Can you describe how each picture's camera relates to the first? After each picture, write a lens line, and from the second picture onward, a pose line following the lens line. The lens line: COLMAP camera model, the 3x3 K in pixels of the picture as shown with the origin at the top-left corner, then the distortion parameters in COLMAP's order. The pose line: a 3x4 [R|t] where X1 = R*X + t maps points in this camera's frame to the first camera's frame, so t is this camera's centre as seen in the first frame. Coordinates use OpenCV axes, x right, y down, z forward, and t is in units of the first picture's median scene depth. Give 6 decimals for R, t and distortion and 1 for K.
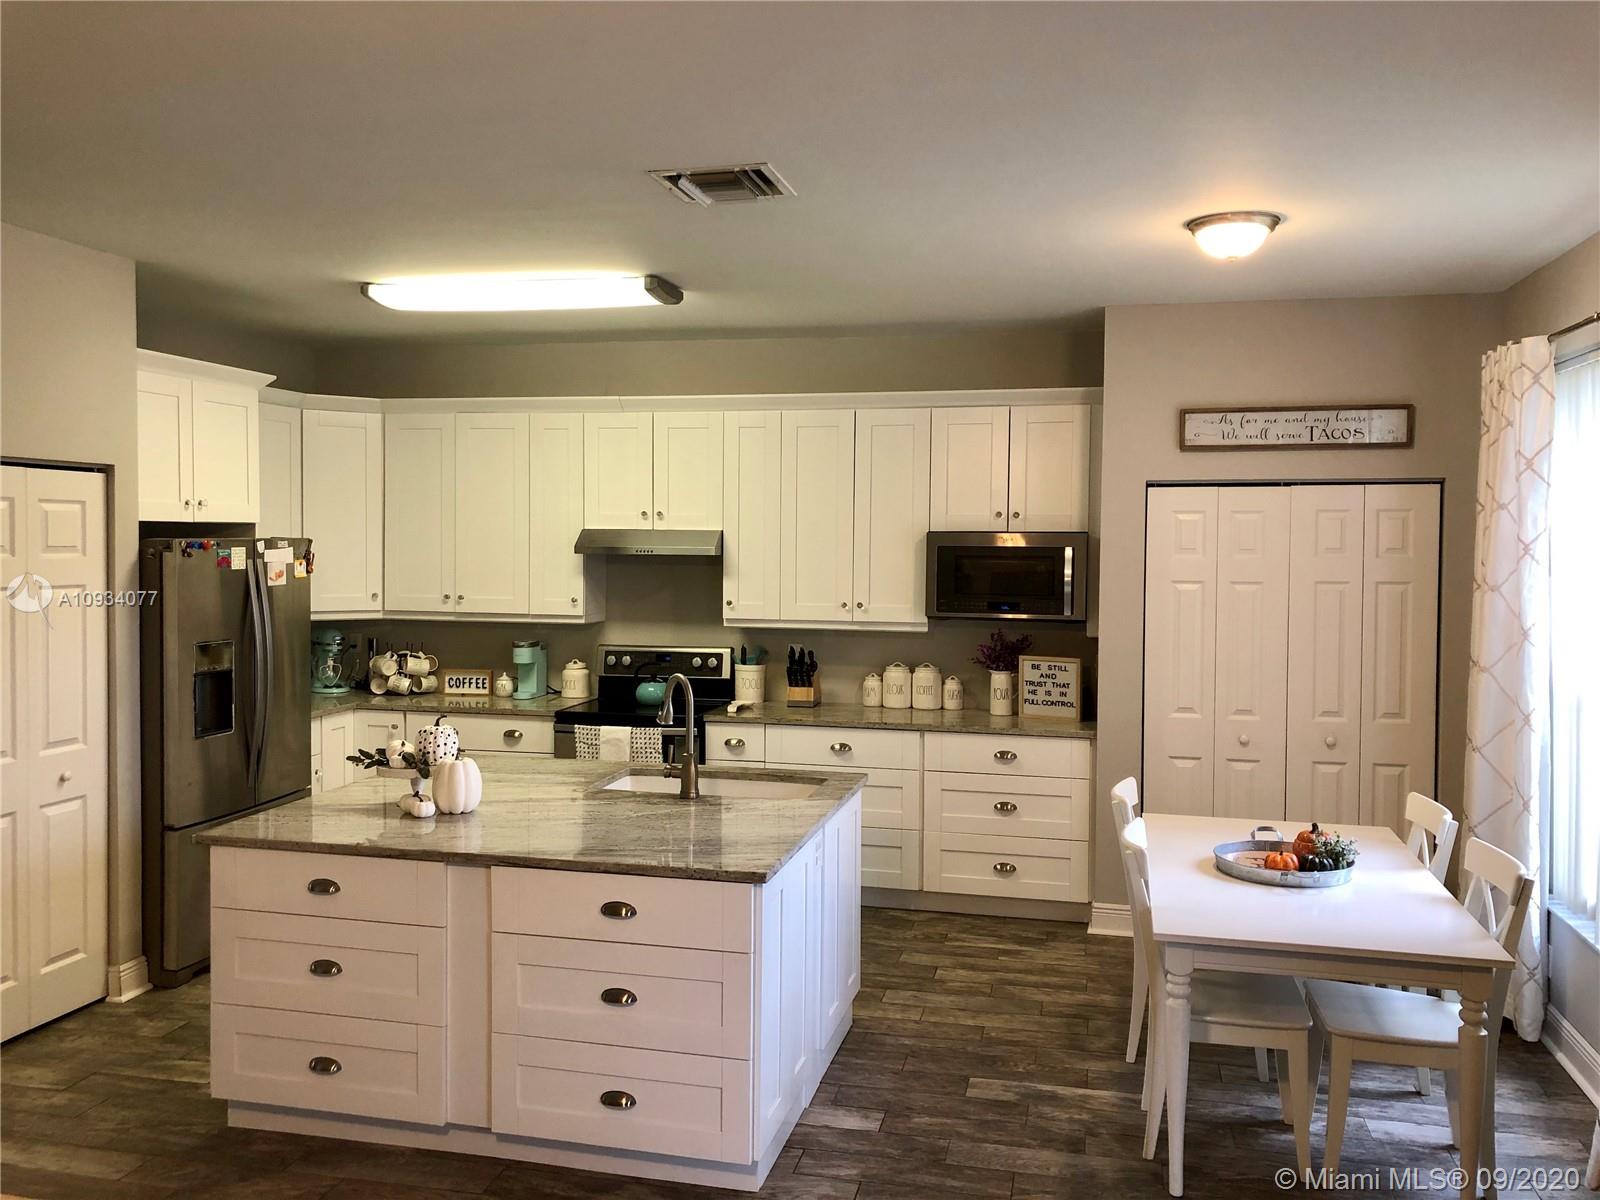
lens RADIAL K [[1315.5, 0, 772.8], [0, 1315.5, 597.6], [0, 0, 1]] dist [0.041734, -0.057488]
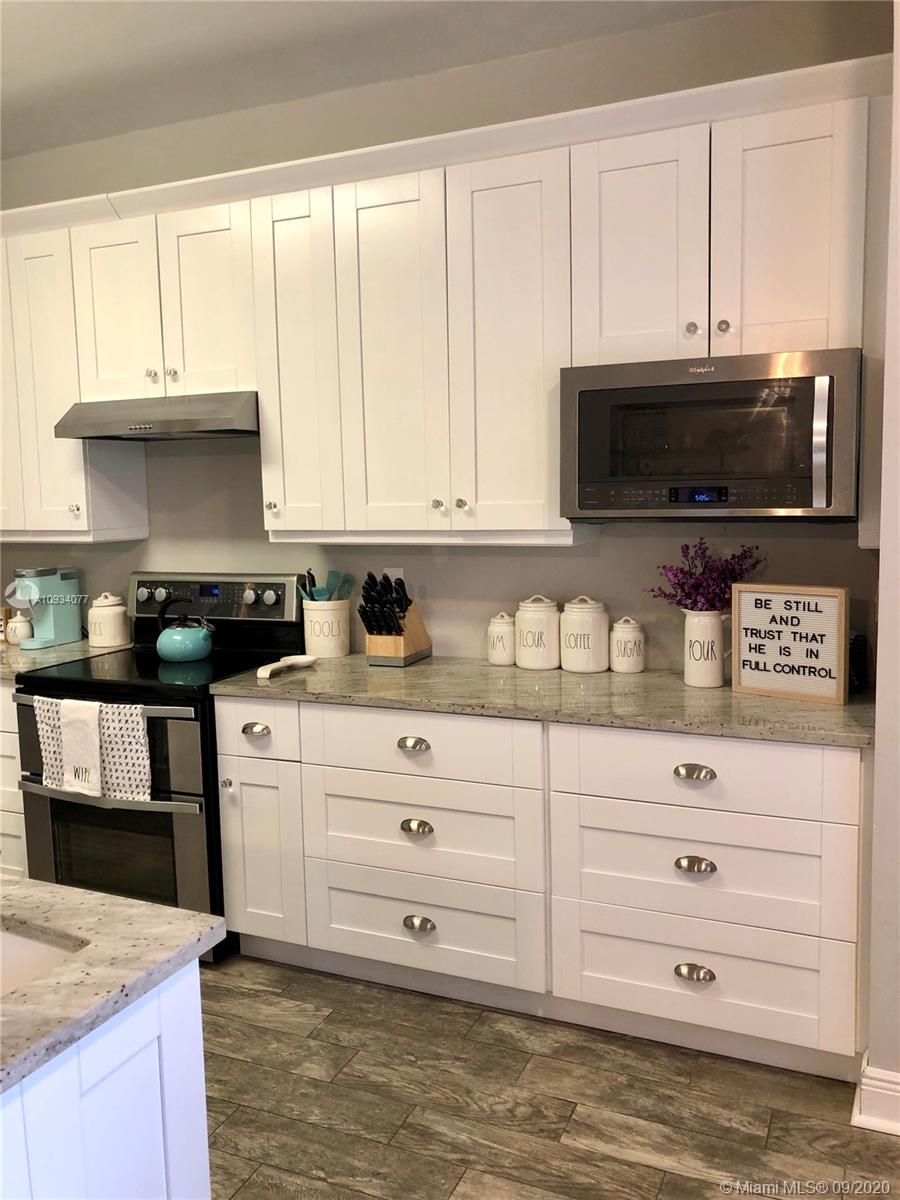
lens RADIAL K [[986.7, 0, 439.2], [0, 986.7, 599.5], [0, 0, 1]] dist [0.041734, -0.057488]
pose [[0.982978, -0.008279, -0.183534, 0.143516], [0.021999, 0.997100, 0.072848, 0.017245], [0.182399, -0.075646, 0.980310, 0.569426]]
